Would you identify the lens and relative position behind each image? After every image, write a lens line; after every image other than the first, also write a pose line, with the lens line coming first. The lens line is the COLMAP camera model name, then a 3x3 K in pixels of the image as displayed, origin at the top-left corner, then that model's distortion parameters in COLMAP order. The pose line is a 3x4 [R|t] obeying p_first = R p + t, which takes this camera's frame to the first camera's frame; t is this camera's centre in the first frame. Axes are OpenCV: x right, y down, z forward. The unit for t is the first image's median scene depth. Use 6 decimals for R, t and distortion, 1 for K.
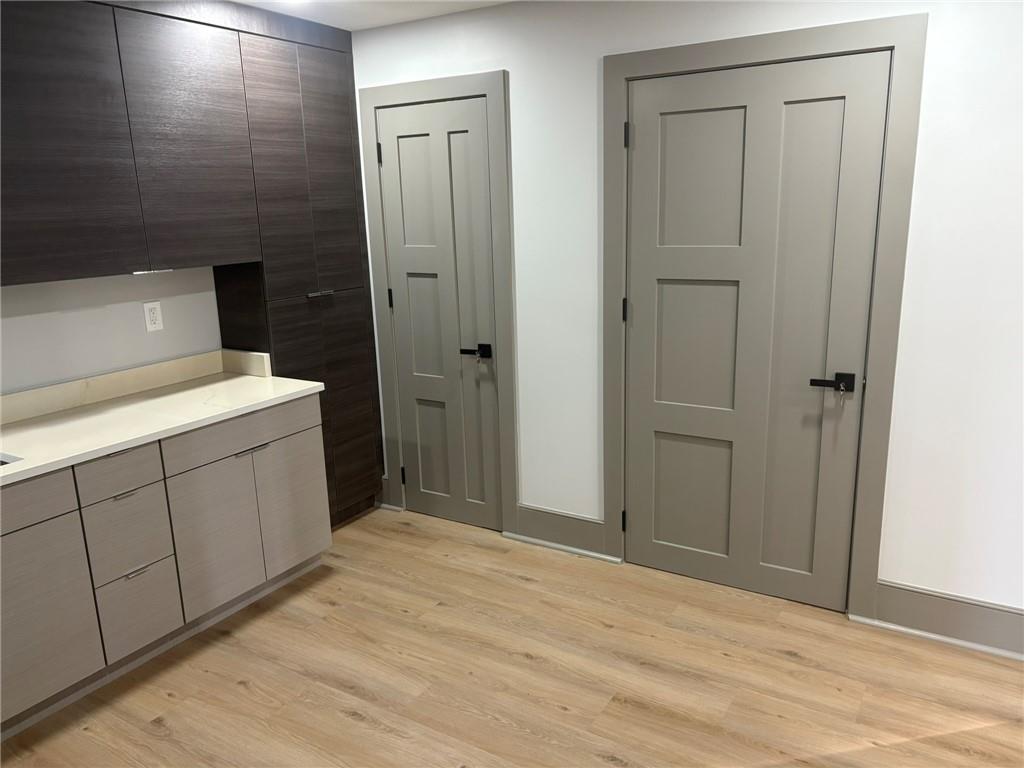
lens RADIAL K [[777.9, 0, 512.0], [0, 777.9, 384.0], [0, 0, 1]] dist [0.060484, -0.068114]
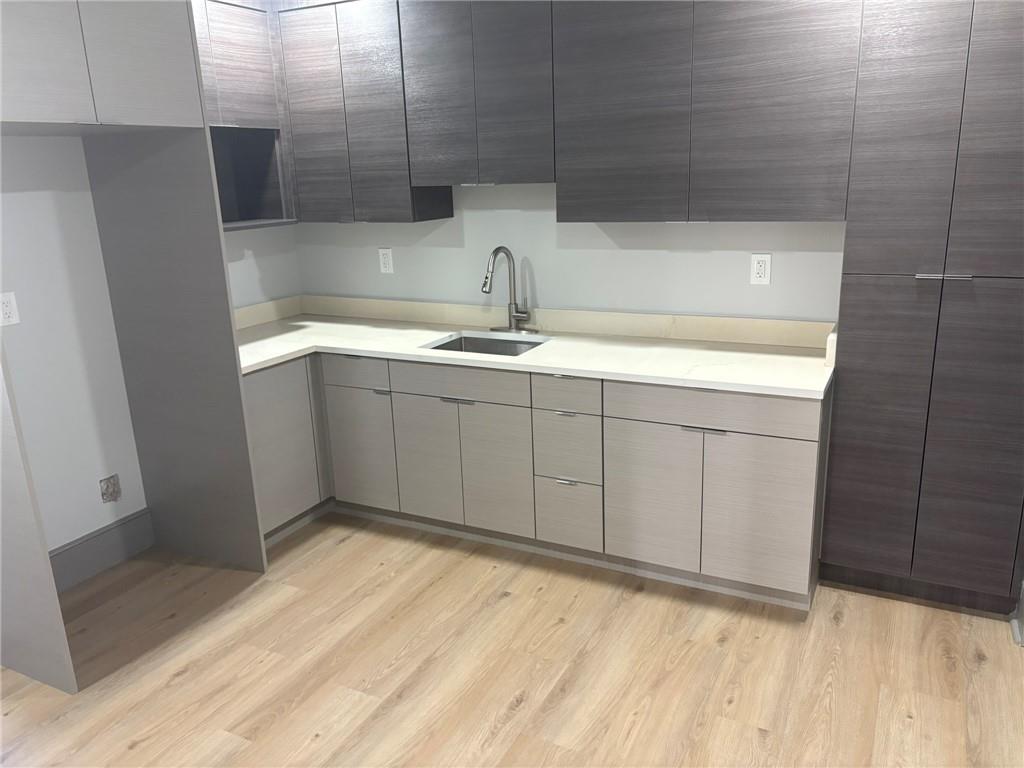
lens RADIAL K [[777.9, 0, 512.0], [0, 777.9, 384.0], [0, 0, 1]] dist [0.060484, -0.068114]
pose [[0.086217, 0.295447, -0.951461, 0.468010], [-0.200758, 0.940579, 0.273876, -0.160273], [0.975840, 0.167400, 0.140407, 0.624611]]
